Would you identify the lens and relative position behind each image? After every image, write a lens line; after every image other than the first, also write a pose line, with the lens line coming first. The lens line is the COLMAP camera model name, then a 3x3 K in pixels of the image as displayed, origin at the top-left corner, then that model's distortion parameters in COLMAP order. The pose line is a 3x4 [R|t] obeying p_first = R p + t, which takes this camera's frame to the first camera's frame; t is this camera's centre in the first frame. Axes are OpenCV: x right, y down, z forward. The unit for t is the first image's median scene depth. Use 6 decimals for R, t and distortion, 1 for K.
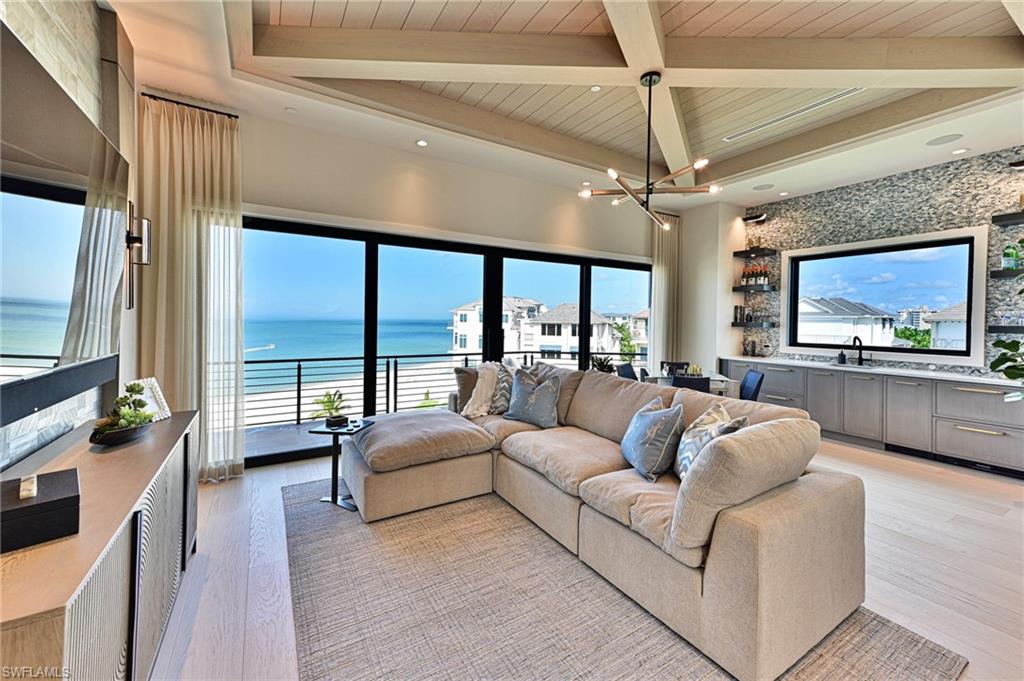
lens RADIAL K [[399.6, 0, 506.7], [0, 399.6, 319.7], [0, 0, 1]] dist [0.001027, 0.000062]
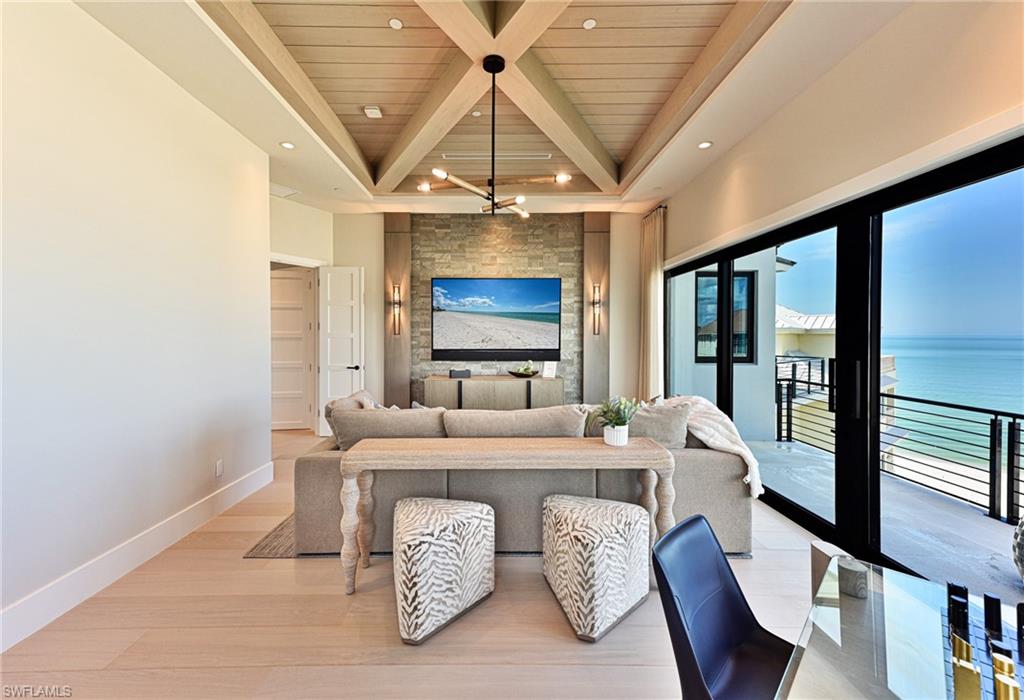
lens RADIAL K [[407.8, 0, 496.5], [0, 407.8, 341.1], [0, 0, 1]] dist [-0.000637, 0.000022]
pose [[-0.523543, 0.000227, -0.851999, 0.653350], [-0.011160, 0.999912, 0.007124, 0.000216], [0.851926, 0.013238, -0.523494, 0.865347]]
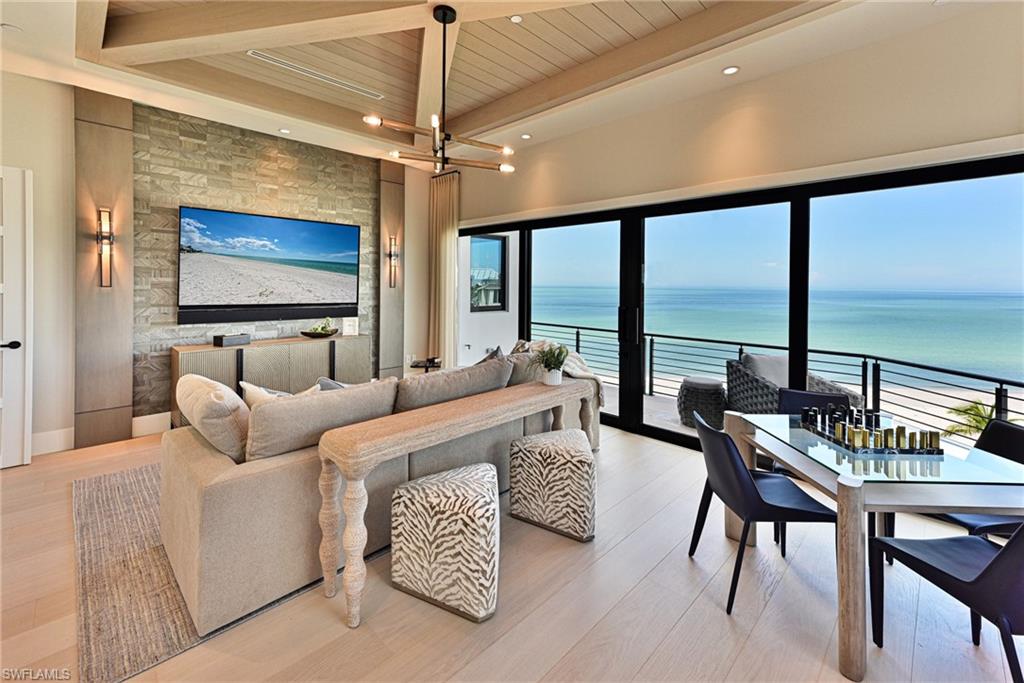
lens RADIAL K [[425.9, 0, 514.6], [0, 425.9, 284.5], [0, 0, 1]] dist [0.002035, 0.000137]
pose [[0.246609, -0.010349, -0.969060, 0.741019], [-0.012027, 0.999833, -0.013738, -0.009093], [0.969040, 0.015043, 0.246444, 0.541776]]
